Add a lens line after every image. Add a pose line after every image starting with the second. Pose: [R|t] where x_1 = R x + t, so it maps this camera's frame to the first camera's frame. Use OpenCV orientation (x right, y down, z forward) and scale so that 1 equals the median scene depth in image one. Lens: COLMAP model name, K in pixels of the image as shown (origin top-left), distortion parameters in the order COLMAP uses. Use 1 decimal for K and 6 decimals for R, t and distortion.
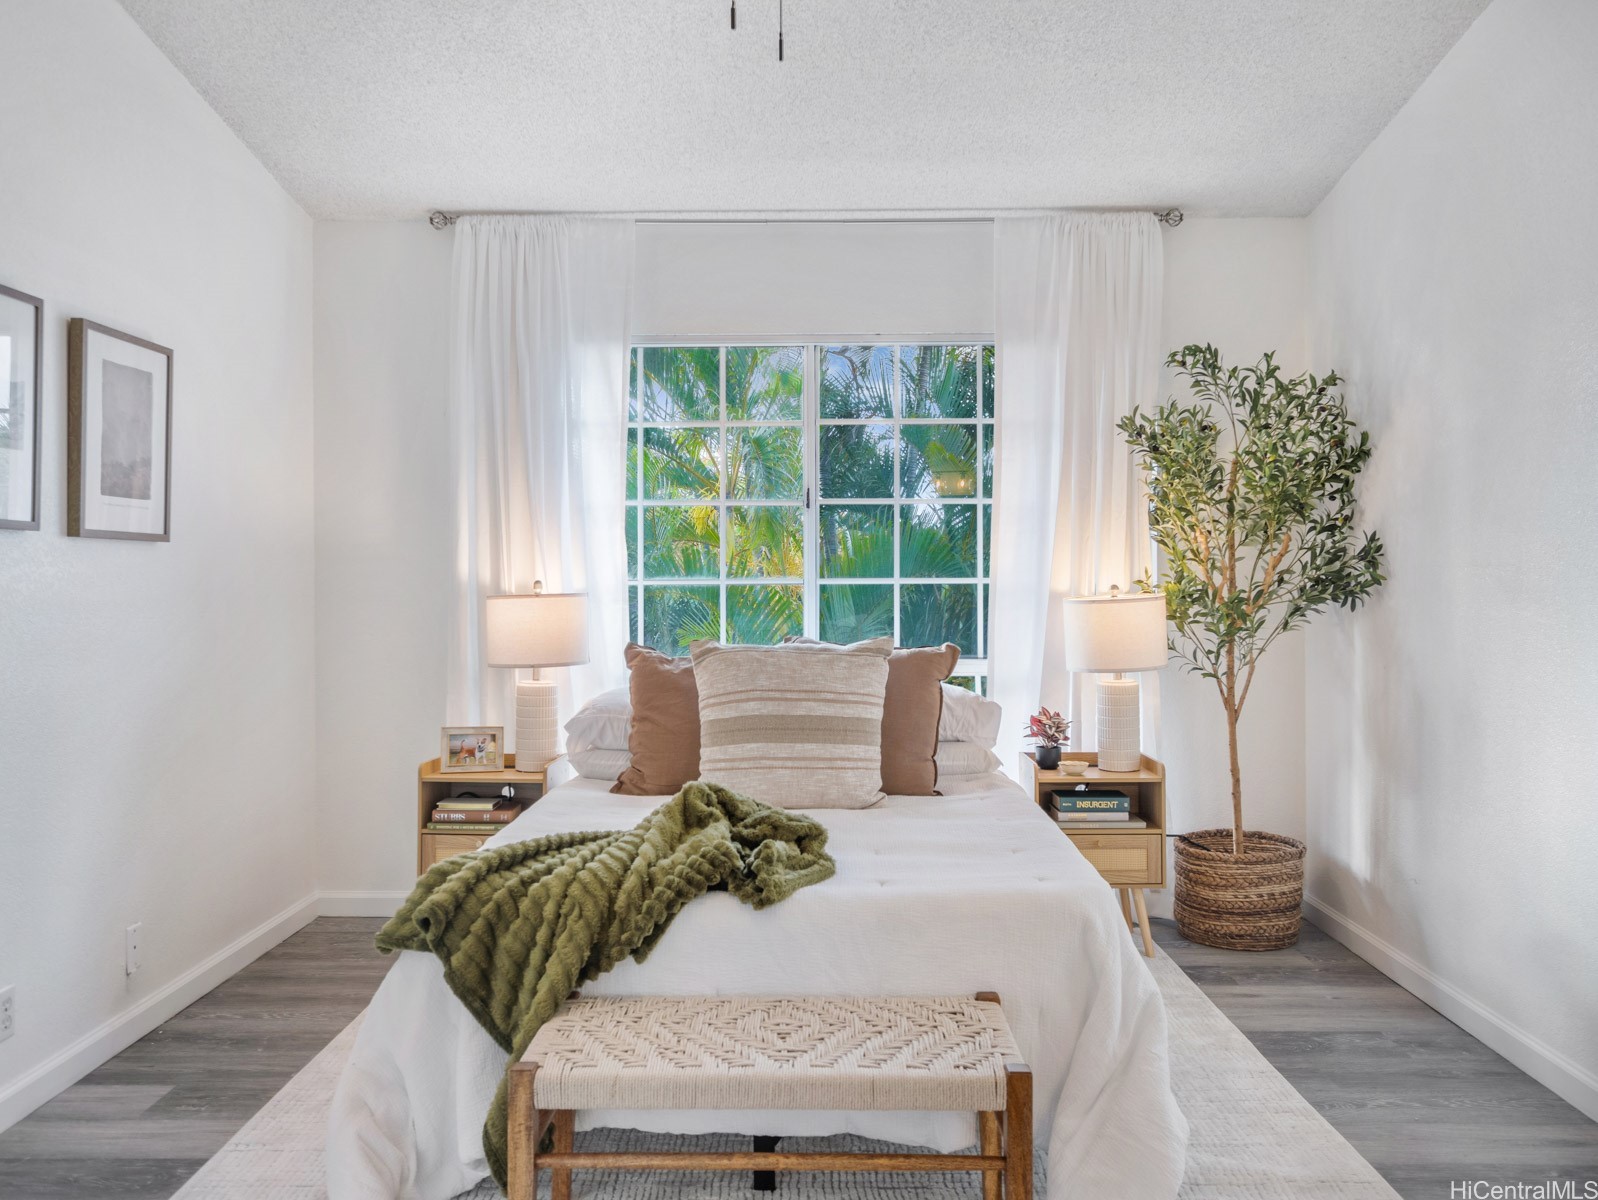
lens RADIAL K [[1268.1, 0, 799.1], [0, 1268.1, 594.3], [0, 0, 1]] dist [0.013916, 0.000356]
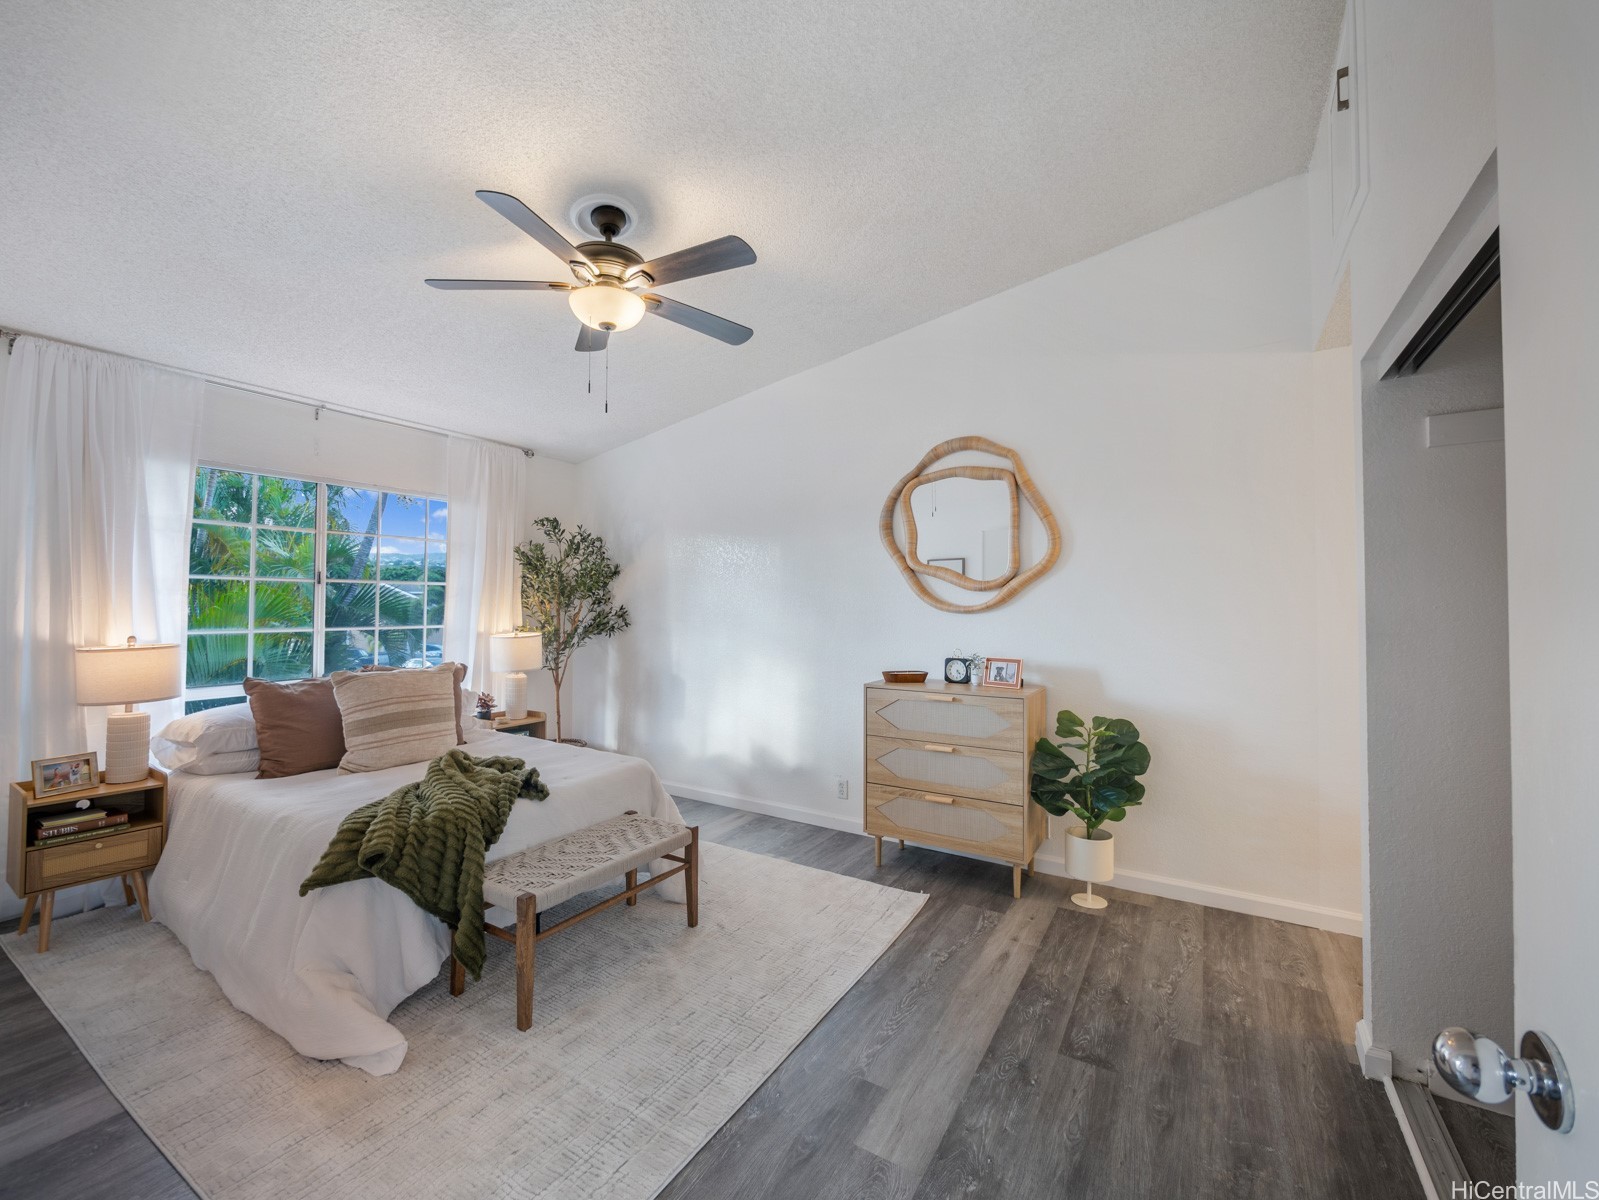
lens RADIAL K [[660.1, 0, 801.3], [0, 660.1, 601.3], [0, 0, 1]] dist [-0.008326, -0.000063]
pose [[0.513516, 0.011337, 0.858005, -0.436379], [0.007077, 0.999823, -0.017446, -0.030314], [-0.858051, 0.015031, 0.513345, 0.055210]]
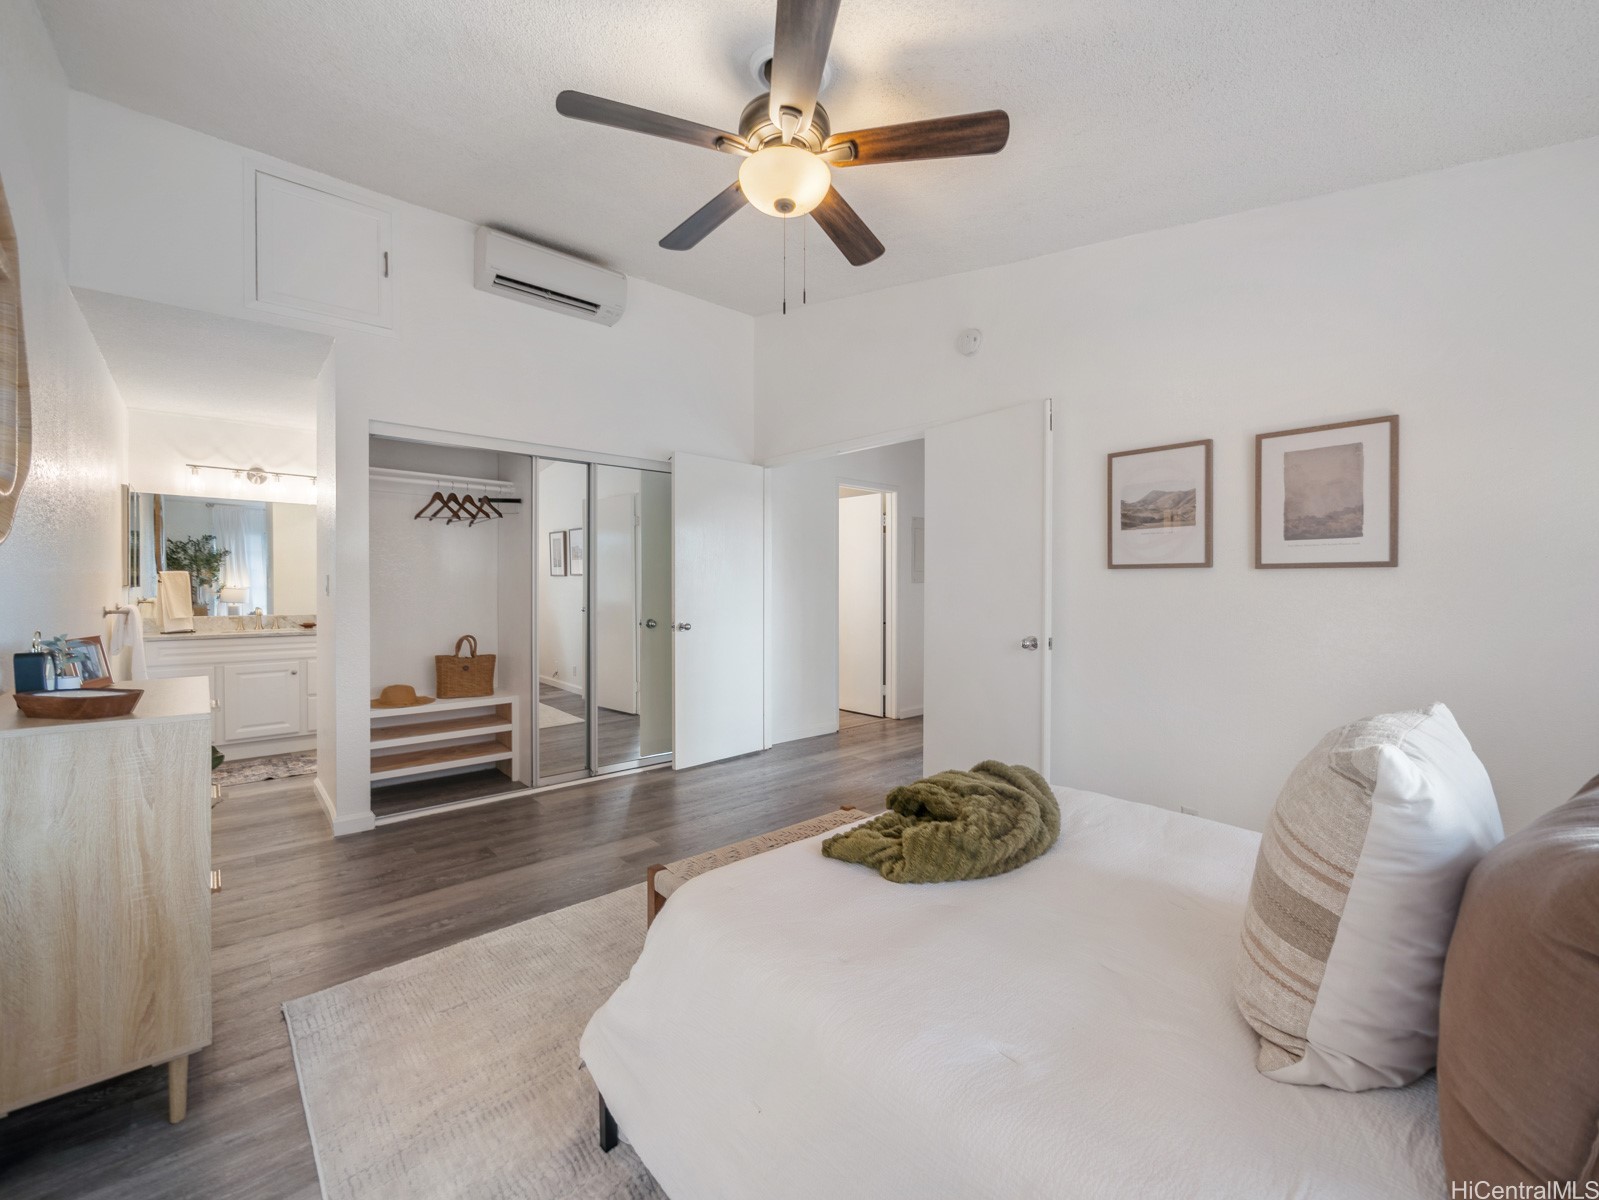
lens RADIAL K [[660.1, 0, 795.5], [0, 660.1, 594.7], [0, 0, 1]] dist [-0.008326, -0.000063]
pose [[-0.737330, 0.007037, -0.675496, 0.327573], [-0.005251, 0.999856, 0.016148, -0.008462], [0.675512, 0.015453, -0.737187, 0.903926]]
